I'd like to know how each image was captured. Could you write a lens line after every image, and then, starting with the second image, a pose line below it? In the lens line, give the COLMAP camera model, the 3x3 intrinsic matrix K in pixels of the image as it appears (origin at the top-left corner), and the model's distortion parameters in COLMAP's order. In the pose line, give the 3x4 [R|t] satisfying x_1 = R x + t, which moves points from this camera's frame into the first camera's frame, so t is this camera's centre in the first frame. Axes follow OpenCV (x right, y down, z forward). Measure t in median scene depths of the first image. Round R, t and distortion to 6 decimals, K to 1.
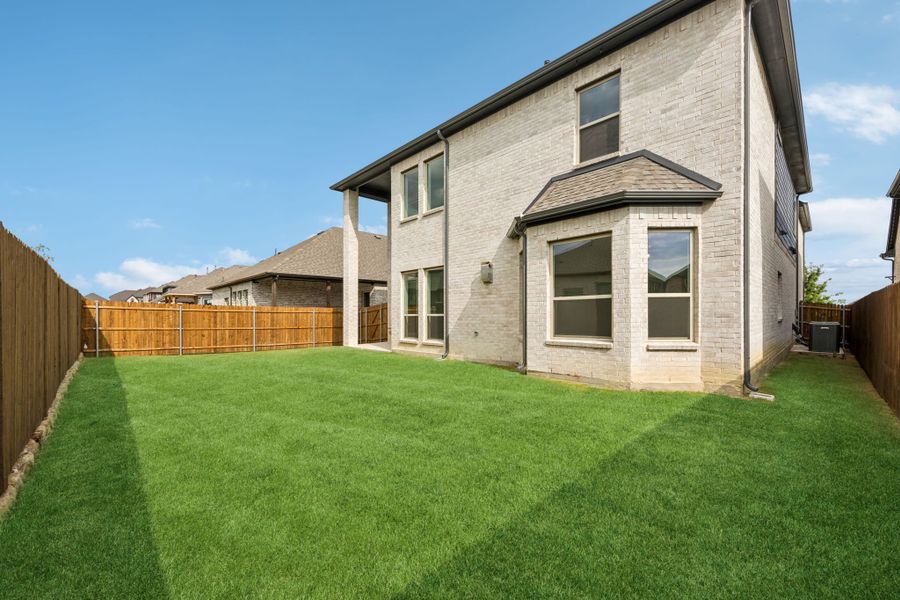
lens RADIAL K [[361.7, 0, 451.0], [0, 361.7, 308.5], [0, 0, 1]] dist [0.000751, 0.000006]
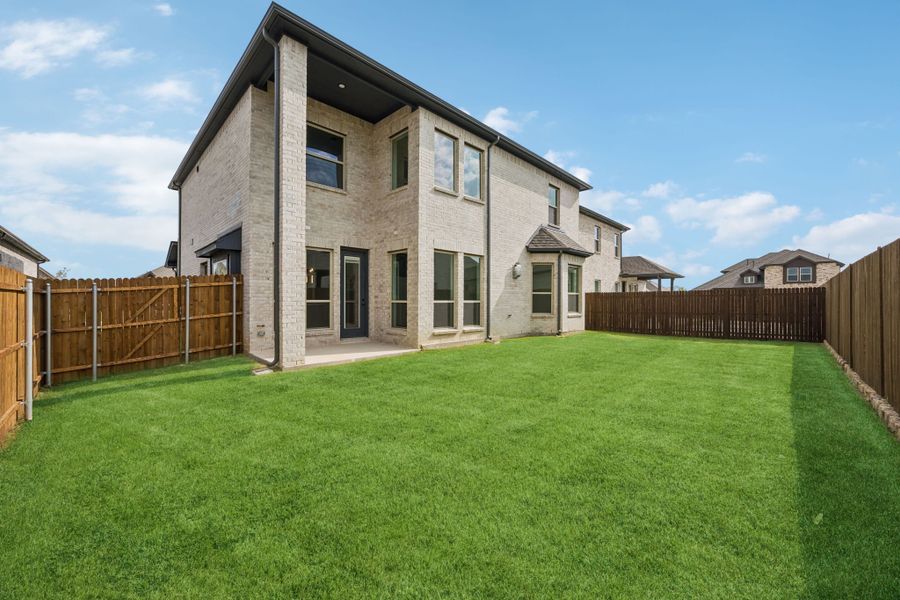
lens RADIAL K [[345.1, 0, 451.0], [0, 345.1, 301.8], [0, 0, 1]] dist [-0.001113, -0.000011]
pose [[-0.023937, 0.003527, 0.999707, -1.016816], [-0.013311, 0.999904, -0.003847, 0.022649], [-0.999625, -0.013399, -0.023888, 1.083900]]
